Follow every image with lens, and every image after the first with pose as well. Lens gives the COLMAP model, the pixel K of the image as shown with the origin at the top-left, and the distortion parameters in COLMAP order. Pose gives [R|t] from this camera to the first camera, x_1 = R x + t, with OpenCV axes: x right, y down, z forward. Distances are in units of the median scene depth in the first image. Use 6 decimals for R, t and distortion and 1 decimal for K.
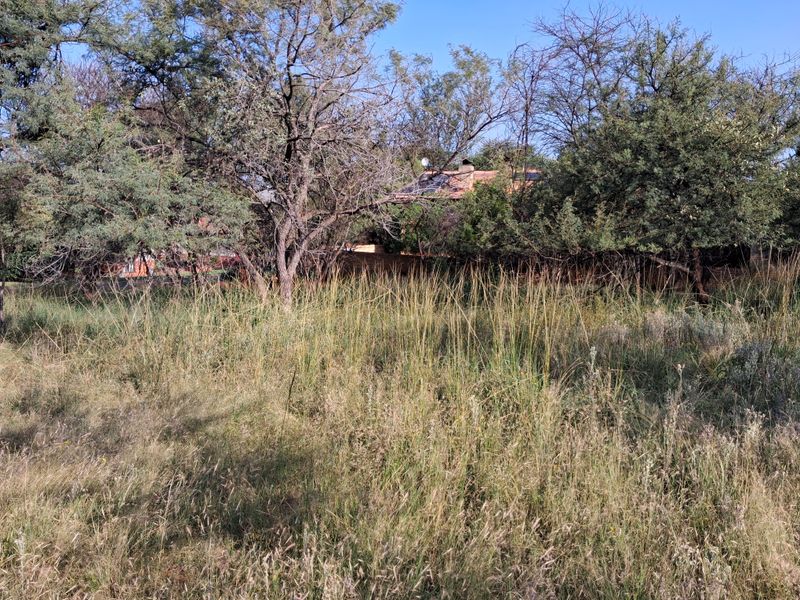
lens RADIAL K [[636.8, 0, 400.0], [0, 636.8, 300.0], [0, 0, 1]] dist [0.003520, -0.011039]
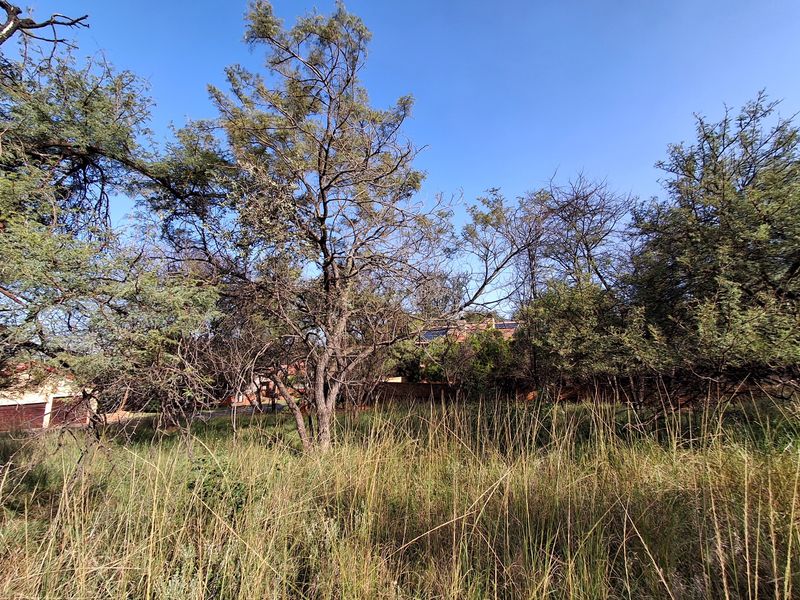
lens RADIAL K [[367.5, 0, 411.8], [0, 367.5, 297.9], [0, 0, 1]] dist [-0.000545, -0.000788]
pose [[0.999134, -0.040898, 0.007627, -0.048907], [0.041328, 0.954627, -0.294923, -0.035582], [0.004780, 0.294983, 0.955491, 0.493727]]
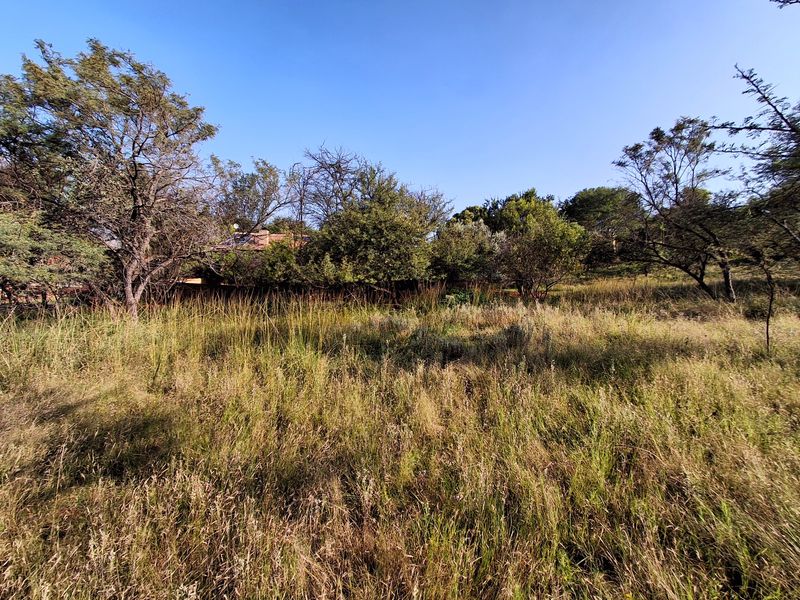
lens RADIAL K [[367.5, 0, 411.8], [0, 367.5, 297.9], [0, 0, 1]] dist [-0.000545, -0.000788]
pose [[0.885106, -0.021751, 0.464881, -0.009299], [0.037392, 0.999002, -0.024451, 0.000251], [-0.463885, 0.039024, 0.885035, -0.022708]]
